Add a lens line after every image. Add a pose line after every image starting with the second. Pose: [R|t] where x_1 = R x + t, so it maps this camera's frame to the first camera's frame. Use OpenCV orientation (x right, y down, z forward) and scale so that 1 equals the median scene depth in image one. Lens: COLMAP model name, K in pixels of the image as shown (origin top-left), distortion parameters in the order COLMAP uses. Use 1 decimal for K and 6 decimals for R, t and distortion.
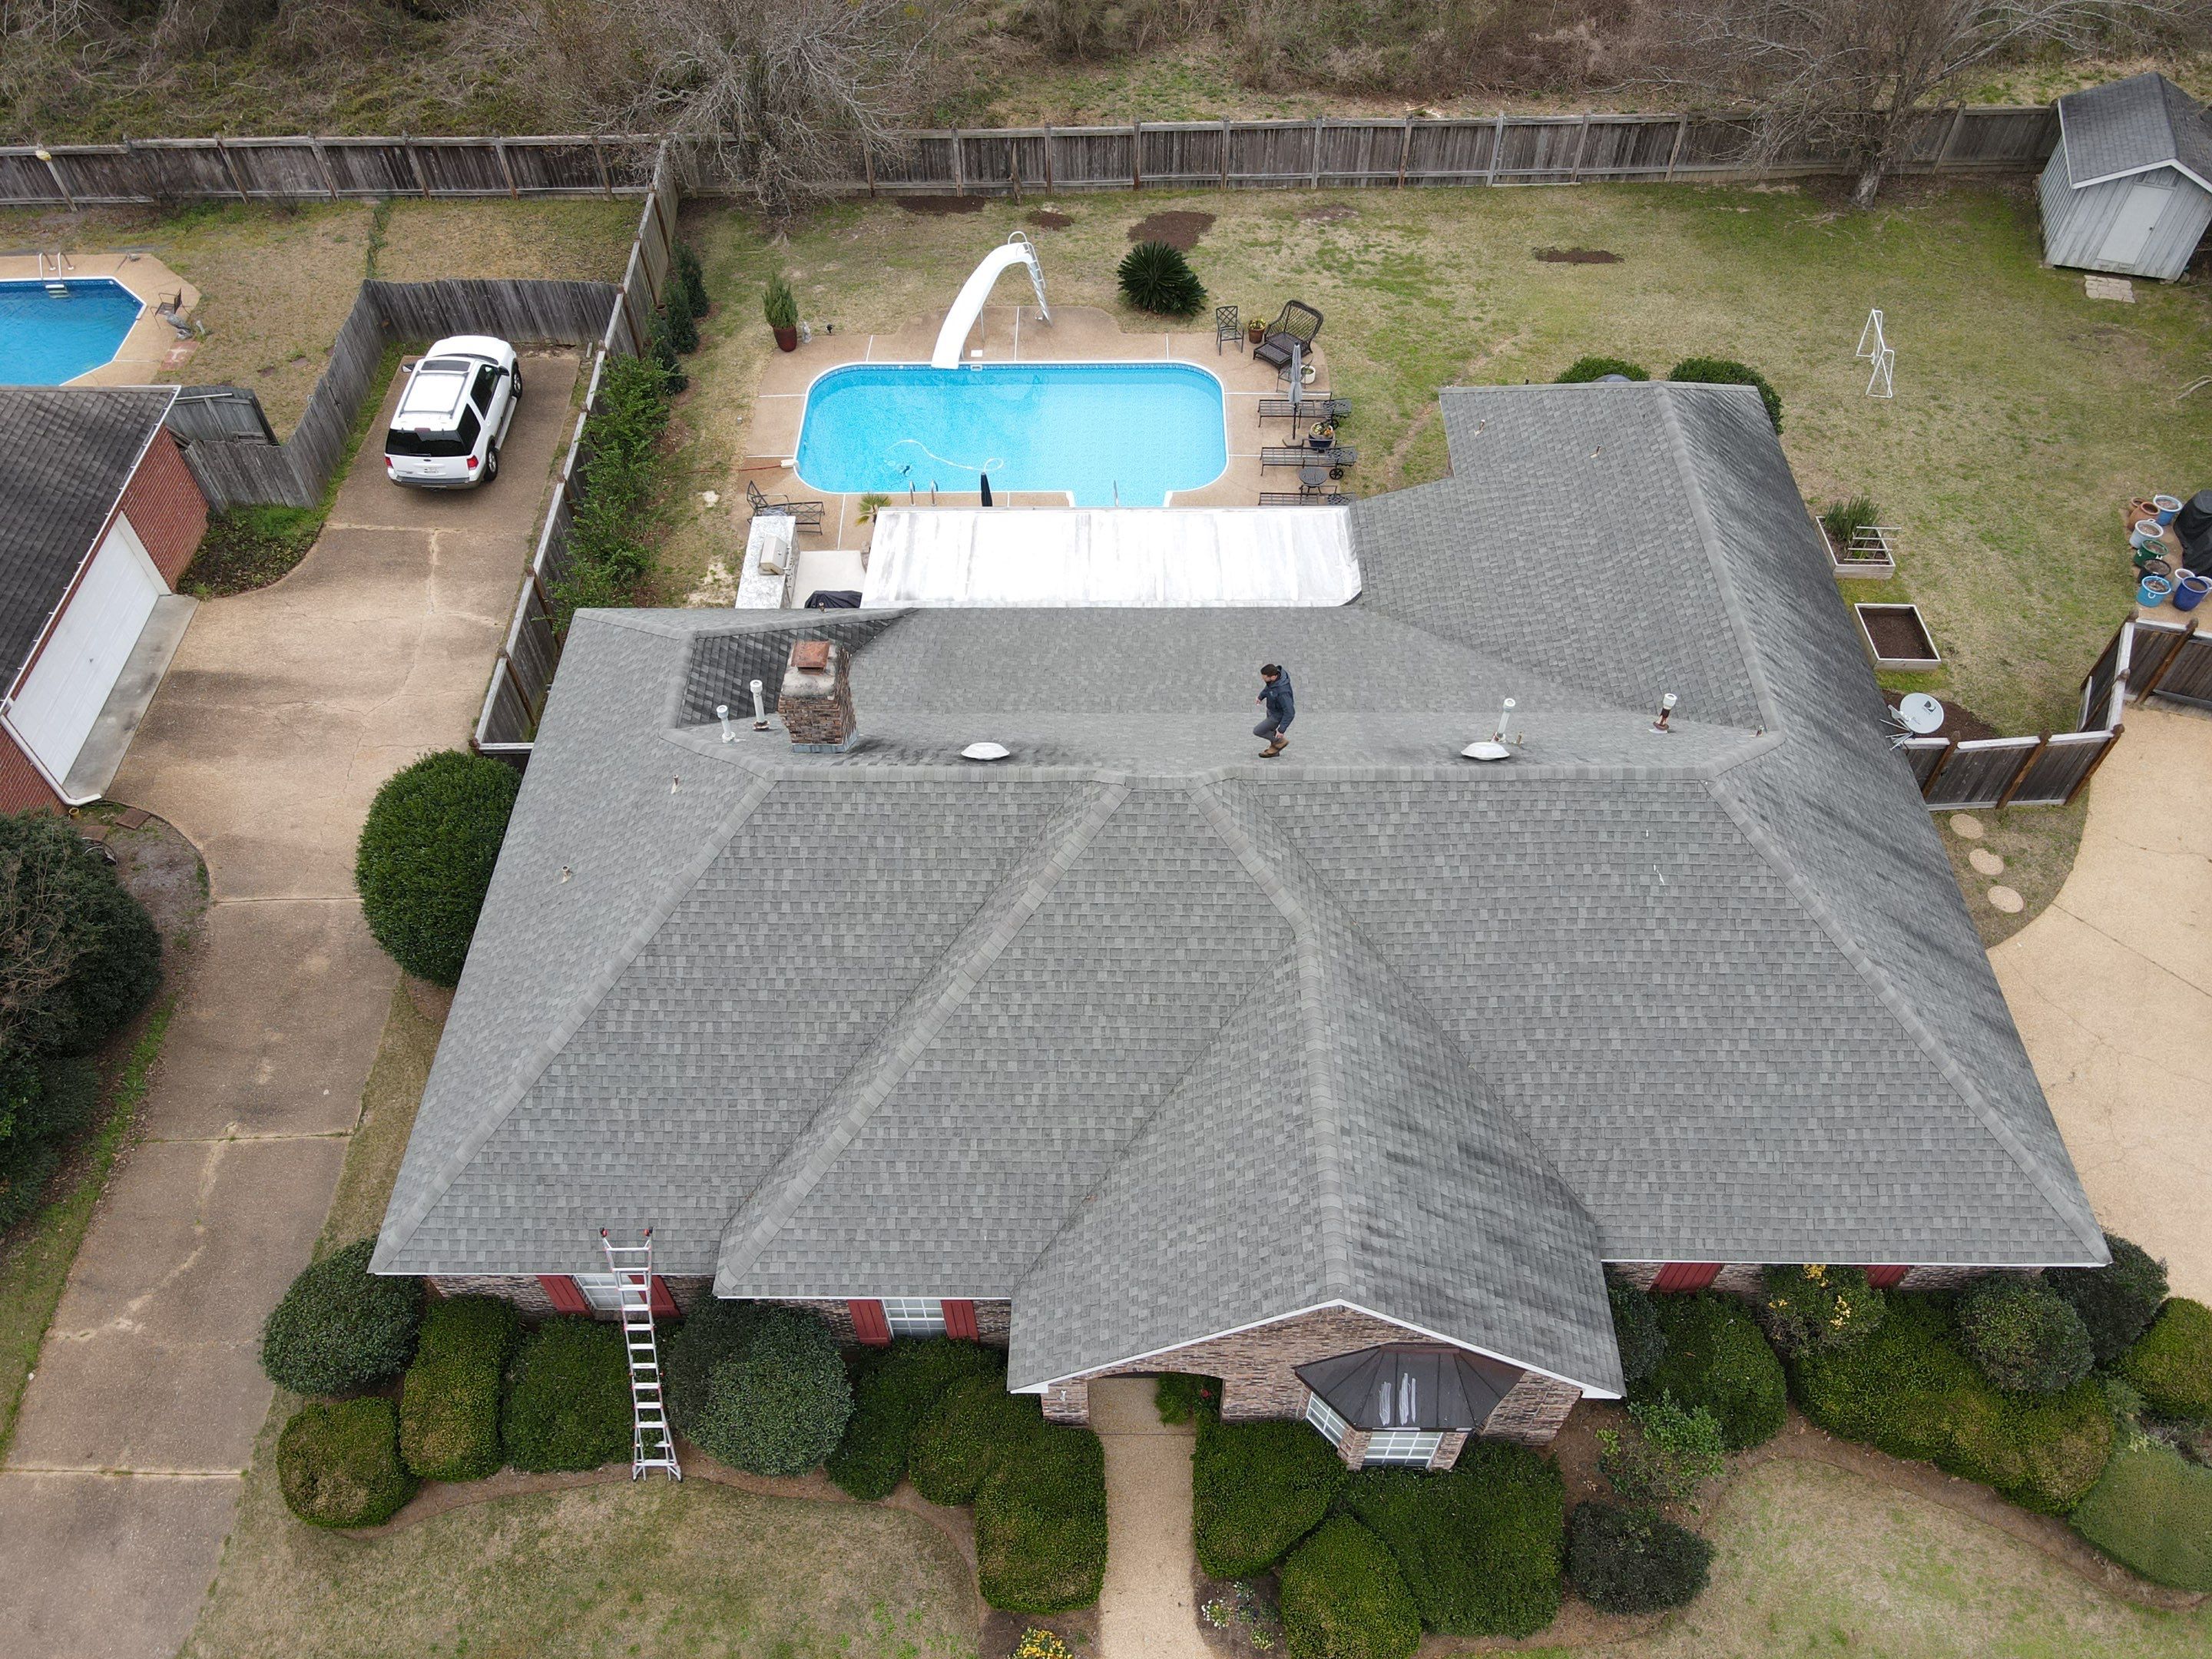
lens RADIAL K [[1664.8, 0, 1106.0], [0, 1664.8, 829.5], [0, 0, 1]] dist [0.042545, 0.004249]
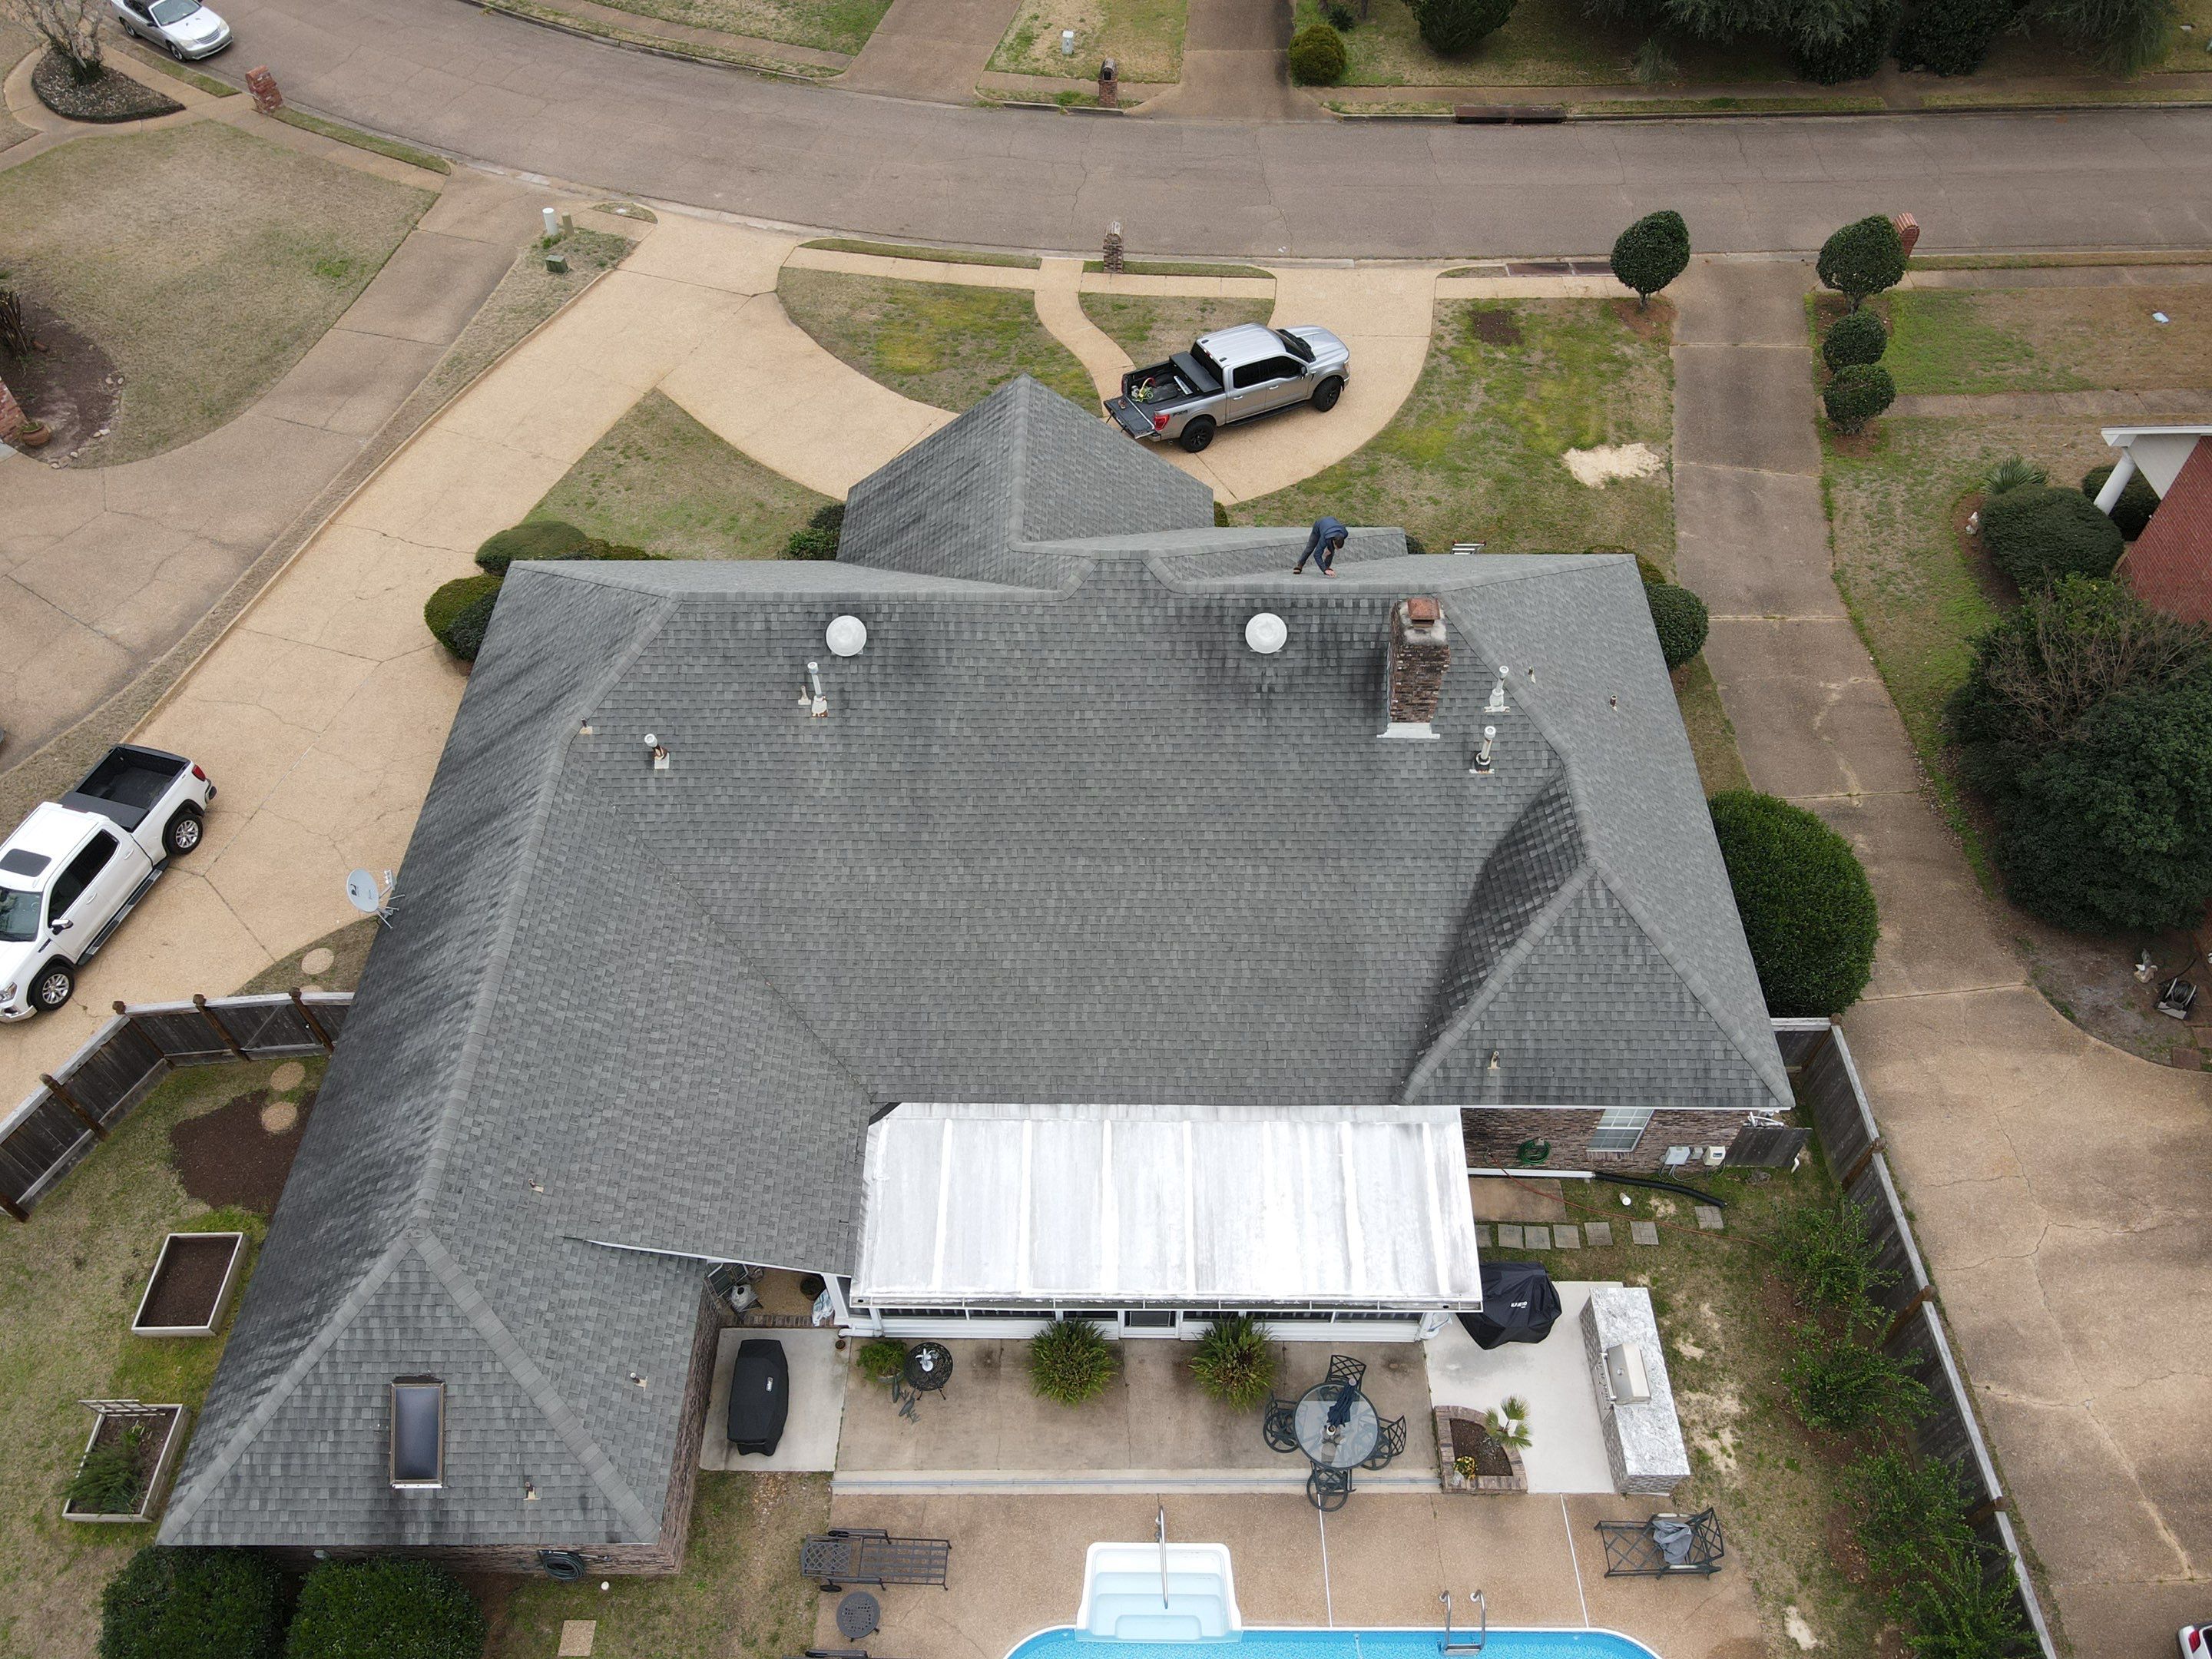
lens RADIAL K [[1664.8, 0, 1106.0], [0, 1664.8, 829.5], [0, 0, 1]] dist [0.042545, 0.004249]
pose [[-0.999885, 0.010062, 0.011361, 0.022104], [0.009251, -0.189368, 0.981863, -0.954699], [0.012031, 0.981855, 0.189253, 0.704031]]
